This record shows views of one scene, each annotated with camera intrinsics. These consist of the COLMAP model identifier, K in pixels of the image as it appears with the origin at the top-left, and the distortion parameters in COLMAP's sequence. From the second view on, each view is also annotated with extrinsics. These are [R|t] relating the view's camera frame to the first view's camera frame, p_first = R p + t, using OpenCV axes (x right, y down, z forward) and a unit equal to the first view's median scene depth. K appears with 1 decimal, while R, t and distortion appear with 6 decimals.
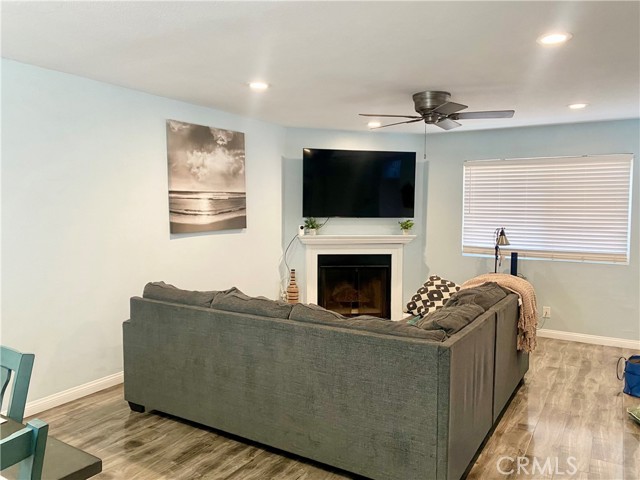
lens RADIAL K [[481.0, 0, 319.5], [0, 481.0, 239.8], [0, 0, 1]] dist [0.036866, -0.054377]
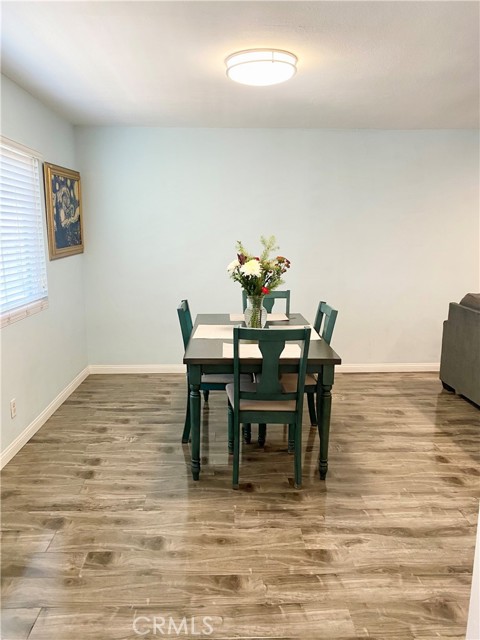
lens RADIAL K [[481.0, 0, 235.5], [0, 481.0, 324.0], [0, 0, 1]] dist [0.036866, -0.054377]
pose [[0.540554, 0.154268, -0.827045, 0.270526], [-0.052401, 0.987310, 0.149914, 0.008481], [0.839676, -0.037699, 0.541777, -0.134517]]
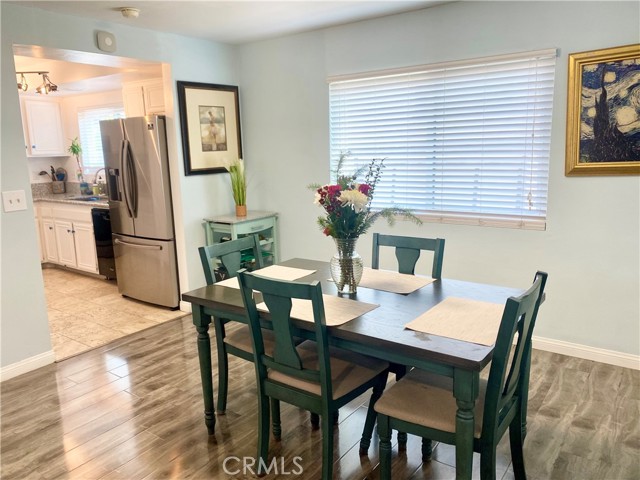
lens RADIAL K [[481.0, 0, 324.2], [0, 481.0, 238.3], [0, 0, 1]] dist [0.036866, -0.054377]
pose [[-0.997202, 0.007086, 0.074413, -0.306915], [0.025438, 0.968248, 0.248694, -0.048820], [-0.070288, 0.249892, -0.965719, 0.728581]]
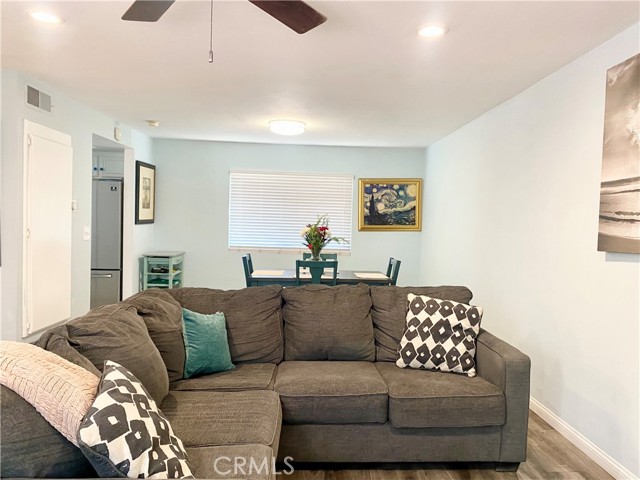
lens RADIAL K [[481.0, 0, 319.3], [0, 481.0, 240.4], [0, 0, 1]] dist [0.036866, -0.054377]
pose [[-0.834945, -0.011862, -0.550205, 0.308208], [-0.071961, 0.993537, 0.087781, -0.049998], [0.545608, 0.112885, -0.830403, 1.190674]]
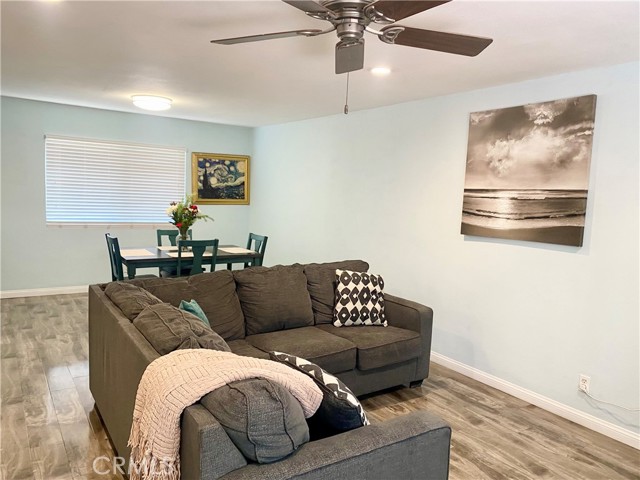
lens RADIAL K [[481.0, 0, 324.2], [0, 481.0, 245.1], [0, 0, 1]] dist [0.036866, -0.054377]
pose [[-0.410648, 0.073465, -0.908829, 0.603954], [-0.114282, 0.984742, 0.131239, -0.076790], [0.904604, 0.157755, -0.395987, 1.023522]]
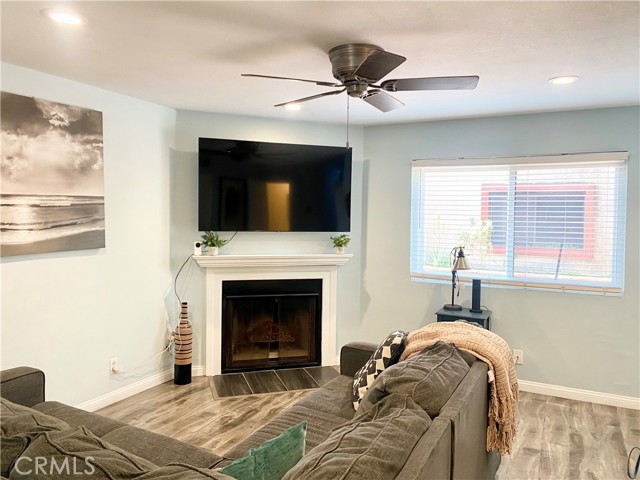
lens RADIAL K [[481.0, 0, 323.9], [0, 481.0, 234.3], [0, 0, 1]] dist [0.036866, -0.054377]
pose [[0.996250, 0.003184, 0.086458, 0.110290], [-0.001018, 0.999685, -0.025087, -0.028550], [-0.086510, 0.024905, 0.995940, 0.296425]]
